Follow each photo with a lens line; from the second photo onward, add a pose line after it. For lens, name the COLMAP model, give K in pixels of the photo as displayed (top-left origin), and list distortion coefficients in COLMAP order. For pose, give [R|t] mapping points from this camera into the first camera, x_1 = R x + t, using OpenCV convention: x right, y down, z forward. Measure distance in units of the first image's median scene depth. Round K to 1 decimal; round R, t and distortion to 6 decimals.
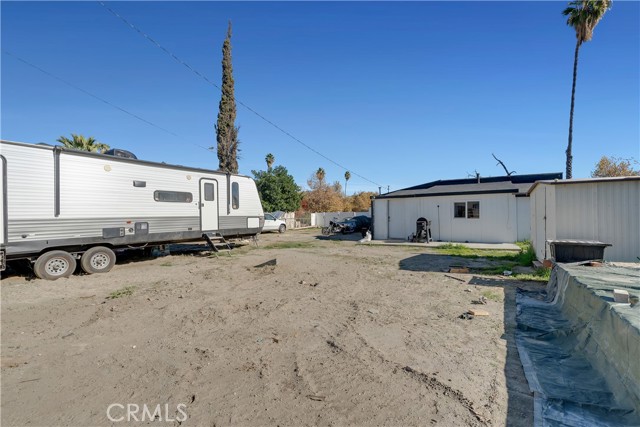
lens RADIAL K [[286.4, 0, 321.4], [0, 286.4, 214.6], [0, 0, 1]] dist [-0.011291, 0.000095]
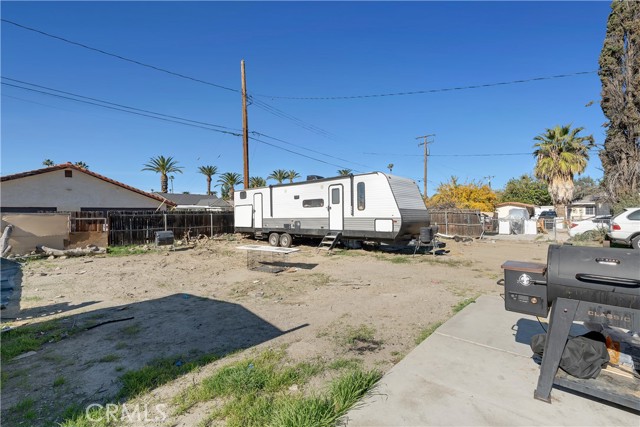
lens RADIAL K [[286.4, 0, 321.6], [0, 286.4, 215.1], [0, 0, 1]] dist [-0.011291, 0.000095]
pose [[-0.208335, 0.005698, -0.978041, 0.752956], [0.010515, 0.999938, 0.003586, -0.009384], [0.978001, -0.009537, -0.208382, 1.217964]]
